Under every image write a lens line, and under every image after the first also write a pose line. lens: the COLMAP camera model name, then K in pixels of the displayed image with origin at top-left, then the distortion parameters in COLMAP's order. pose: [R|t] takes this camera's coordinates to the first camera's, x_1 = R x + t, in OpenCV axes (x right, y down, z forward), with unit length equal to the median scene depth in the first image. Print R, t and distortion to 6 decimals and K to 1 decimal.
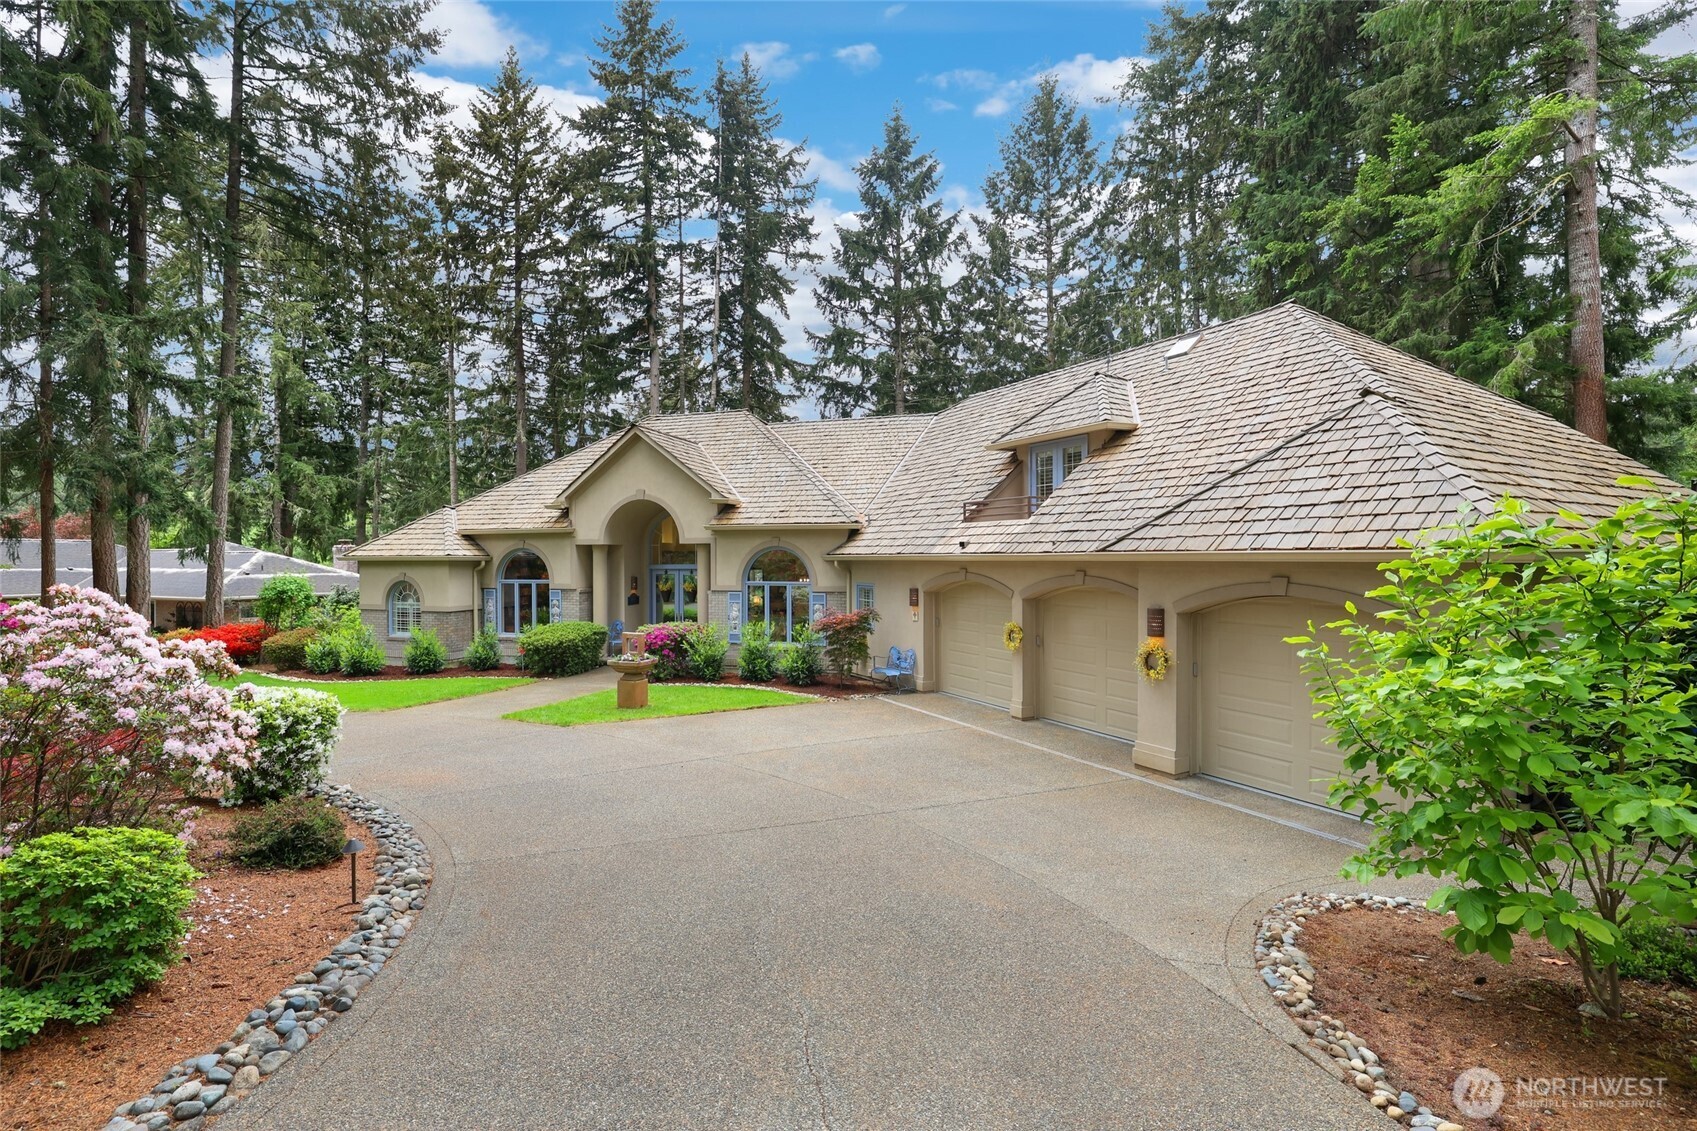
lens RADIAL K [[742.3, 0, 848.5], [0, 742.3, 565.5], [0, 0, 1]] dist [0.000017, -0.000006]
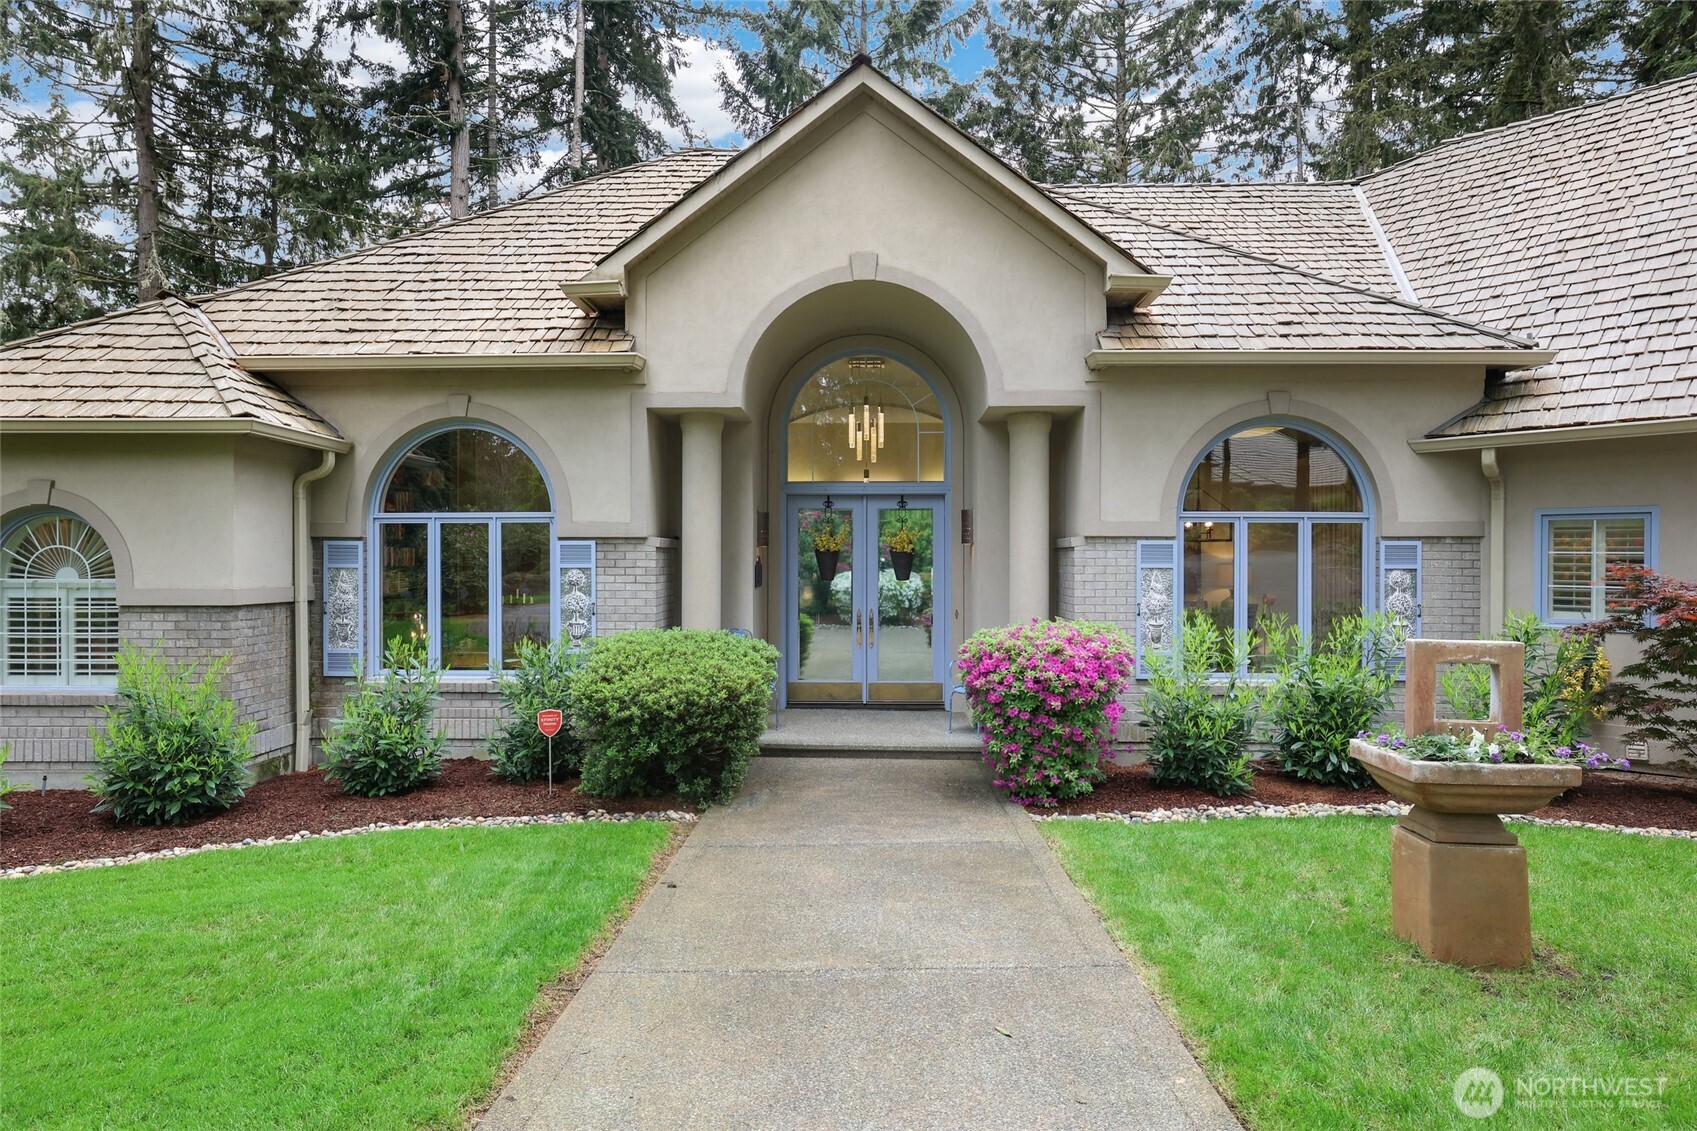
lens RADIAL K [[1028.8, 0, 848.5], [0, 1028.8, 565.5], [0, 0, 1]] dist [0.007089, 0.002279]
pose [[0.967162, 0.002491, 0.254147, -0.393950], [0.000376, 0.999937, -0.011231, 0.049939], [-0.254159, 0.010958, 0.967100, 0.514631]]
